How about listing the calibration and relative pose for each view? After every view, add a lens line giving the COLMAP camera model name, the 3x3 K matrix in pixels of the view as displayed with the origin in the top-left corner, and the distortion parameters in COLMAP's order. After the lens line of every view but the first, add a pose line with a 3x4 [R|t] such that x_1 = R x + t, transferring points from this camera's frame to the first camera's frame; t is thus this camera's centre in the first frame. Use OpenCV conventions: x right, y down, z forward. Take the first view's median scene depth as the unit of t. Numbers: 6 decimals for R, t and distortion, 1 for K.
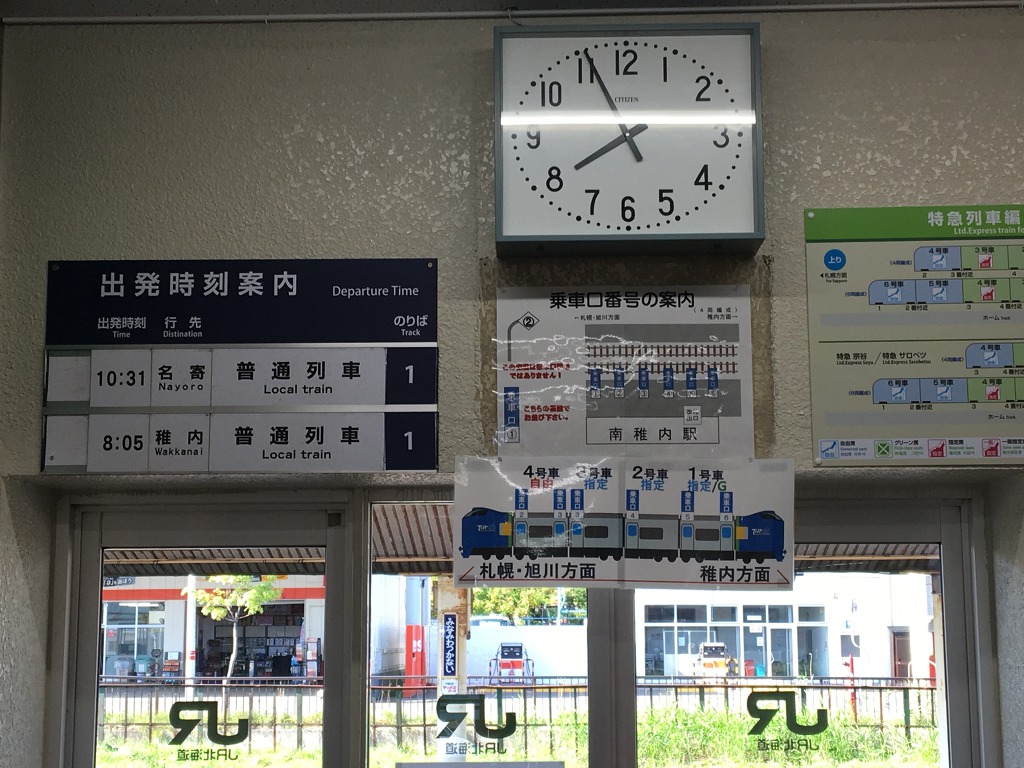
lens RADIAL K [[1778.5, 0, 512.3], [0, 1778.5, 382.5], [0, 0, 1]] dist [0.053382, 0.000000]
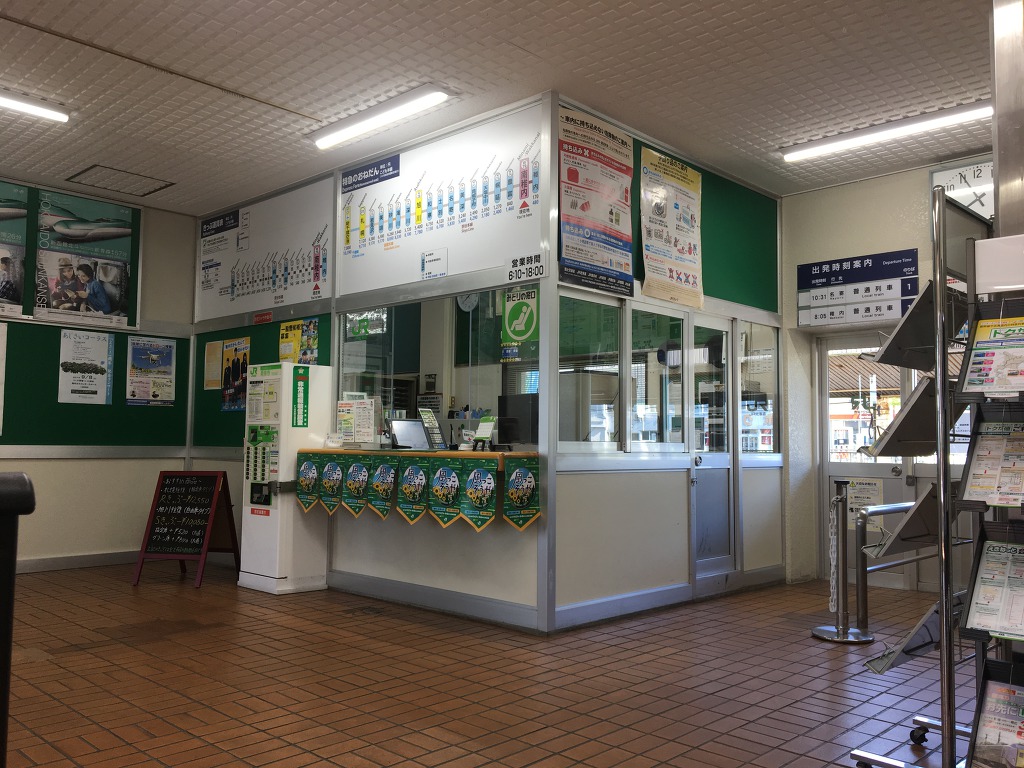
lens RADIAL K [[861.7, 0, 512.4], [0, 861.7, 384.6], [0, 0, 1]] dist [0.055707, -0.091178]
pose [[0.744277, -0.035195, -0.666944, 0.434681], [0.089698, 0.994831, 0.047602, 0.031453], [0.661821, -0.095253, 0.743586, -0.615295]]
